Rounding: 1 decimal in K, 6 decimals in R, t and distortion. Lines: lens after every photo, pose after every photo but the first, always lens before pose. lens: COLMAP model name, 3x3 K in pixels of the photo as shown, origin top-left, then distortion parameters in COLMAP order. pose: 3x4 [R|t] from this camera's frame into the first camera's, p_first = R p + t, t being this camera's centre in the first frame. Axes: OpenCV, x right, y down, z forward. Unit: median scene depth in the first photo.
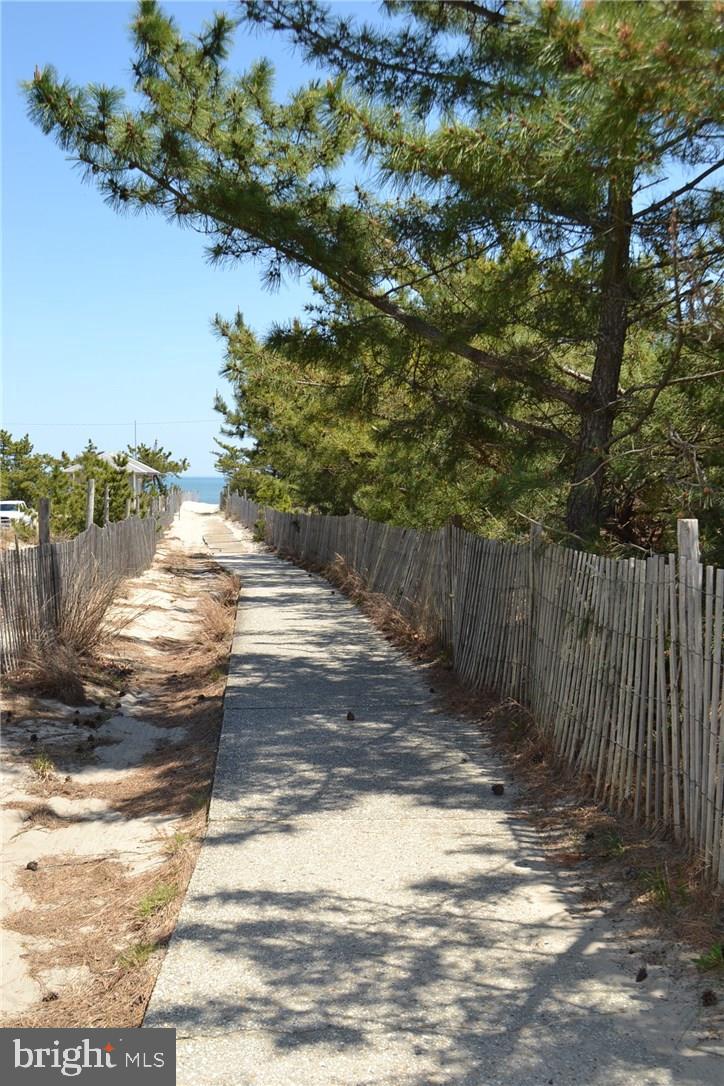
lens RADIAL K [[1120.4, 0, 361.8], [0, 1120.4, 544.6], [0, 0, 1]] dist [-0.073958, 0.000000]
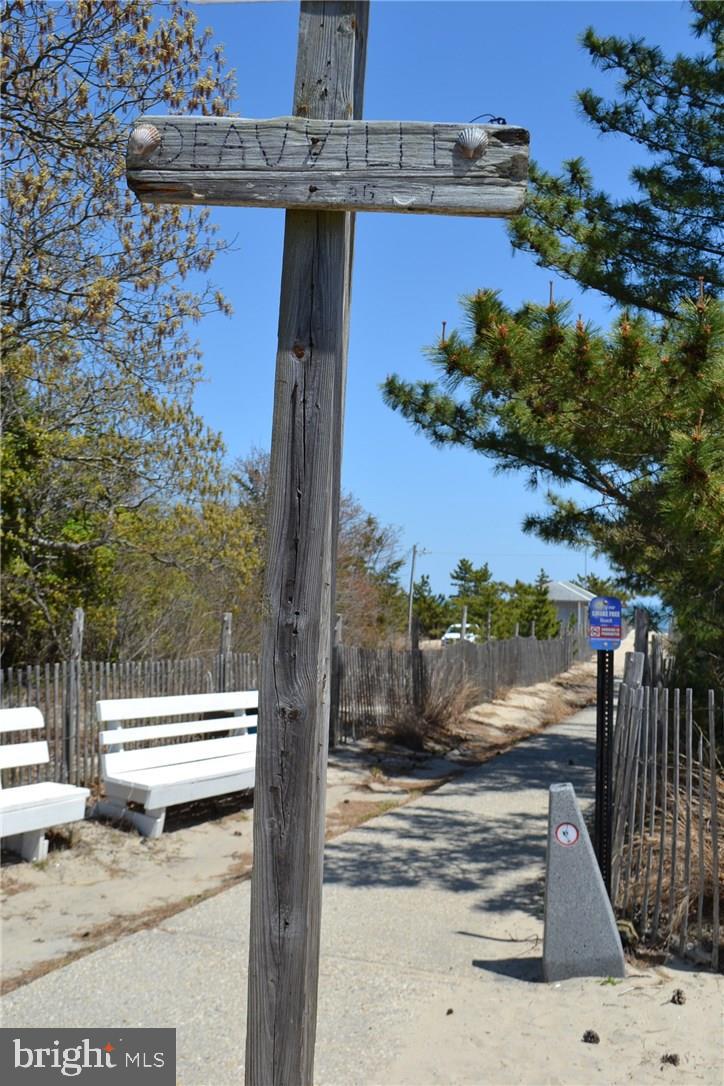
lens RADIAL K [[1120.4, 0, 362.2], [0, 1120.4, 543.2], [0, 0, 1]] dist [-0.073958, 0.000000]
pose [[0.916046, -0.002499, -0.401066, 0.377170], [-0.043640, 0.993422, -0.105866, 0.029542], [0.398692, 0.114480, 0.909911, -0.611129]]
